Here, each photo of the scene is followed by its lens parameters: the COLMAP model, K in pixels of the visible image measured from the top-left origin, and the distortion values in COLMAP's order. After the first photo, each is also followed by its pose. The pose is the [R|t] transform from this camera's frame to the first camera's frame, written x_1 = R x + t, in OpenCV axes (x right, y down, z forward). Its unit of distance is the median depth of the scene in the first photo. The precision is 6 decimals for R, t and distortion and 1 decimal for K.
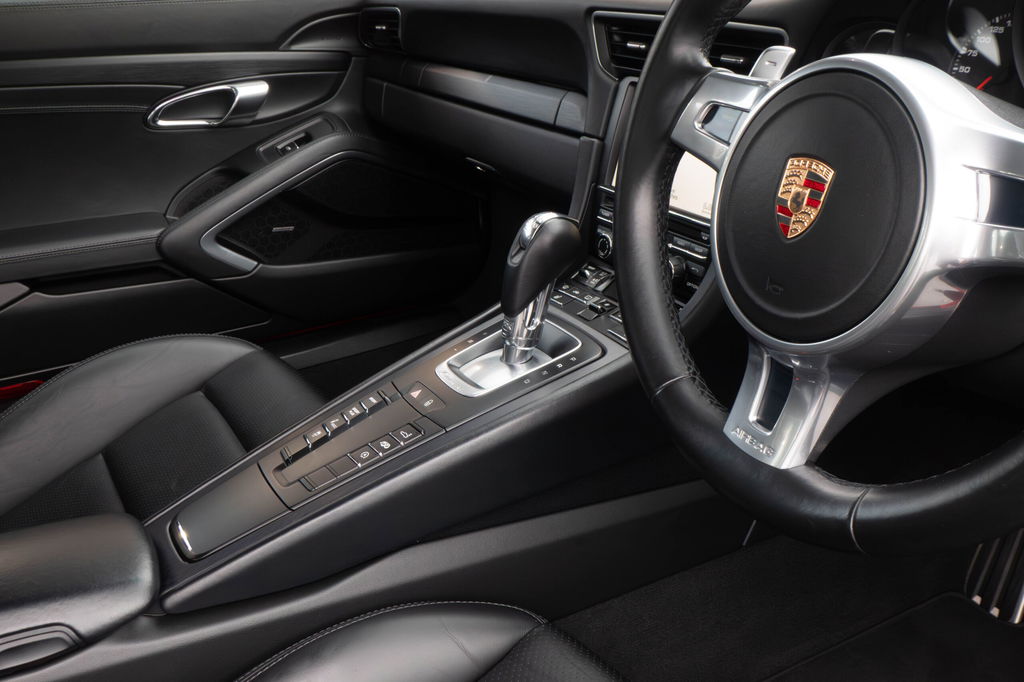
lens RADIAL K [[1020.8, 0, 536.2], [0, 1020.8, 343.4], [0, 0, 1]] dist [-0.009128, -0.021606]
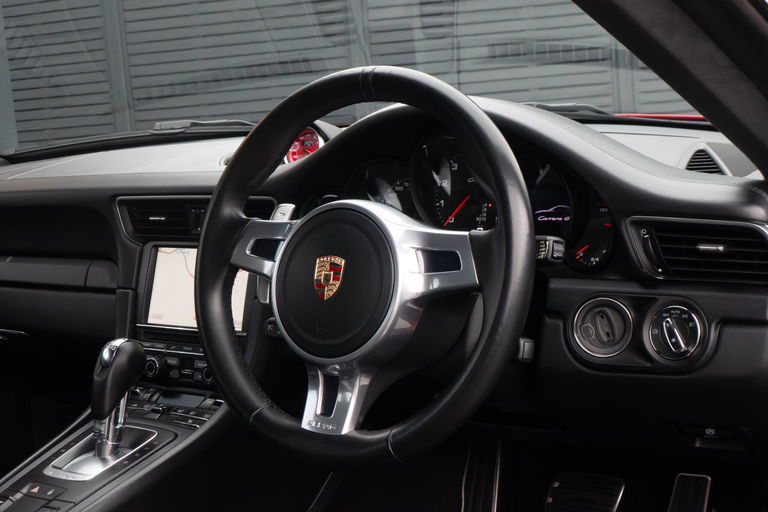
lens RADIAL K [[1246.0, 0, 384.0], [0, 1246.0, 256.0], [0, 0, 1]] dist [0.034454, -0.511329]
pose [[0.907246, -0.079438, 0.413031, -0.449390], [0.190000, 0.953500, -0.233959, 0.286342], [-0.375240, 0.290735, 0.880152, -0.796916]]
